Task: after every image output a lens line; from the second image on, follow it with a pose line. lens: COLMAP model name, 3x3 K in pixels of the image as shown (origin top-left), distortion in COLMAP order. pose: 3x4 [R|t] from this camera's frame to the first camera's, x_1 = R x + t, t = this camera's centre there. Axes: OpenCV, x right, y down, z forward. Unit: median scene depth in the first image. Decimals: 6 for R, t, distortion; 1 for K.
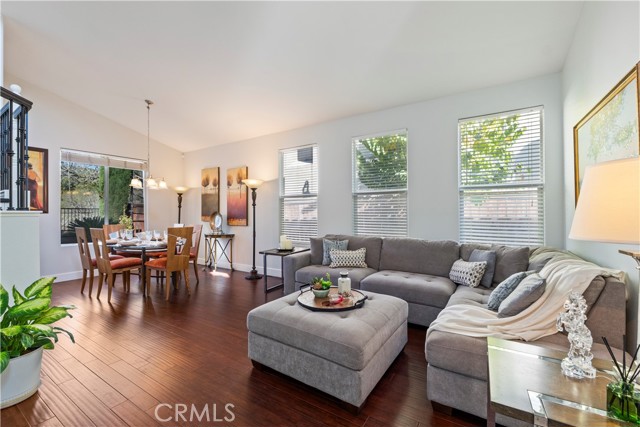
lens RADIAL K [[273.3, 0, 317.1], [0, 273.3, 213.6], [0, 0, 1]] dist [-0.002234, -0.000104]
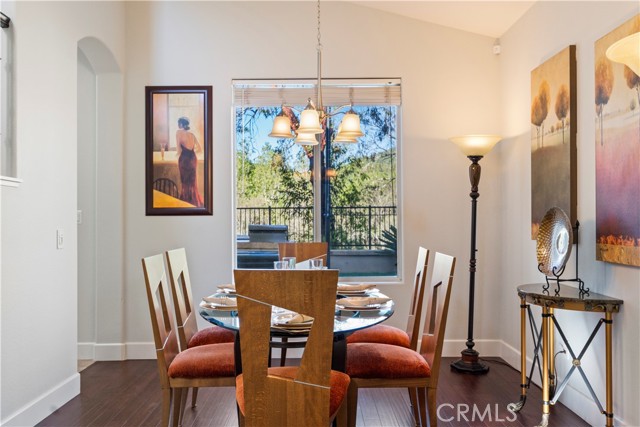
lens RADIAL K [[543.4, 0, 319.5], [0, 543.4, 215.7], [0, 0, 1]] dist [-0.039841, -0.002486]
pose [[0.538403, -0.001777, -0.842685, -0.045232], [0.001903, 0.999998, -0.000892, 0.000495], [0.842685, -0.001124, 0.538406, 0.499066]]
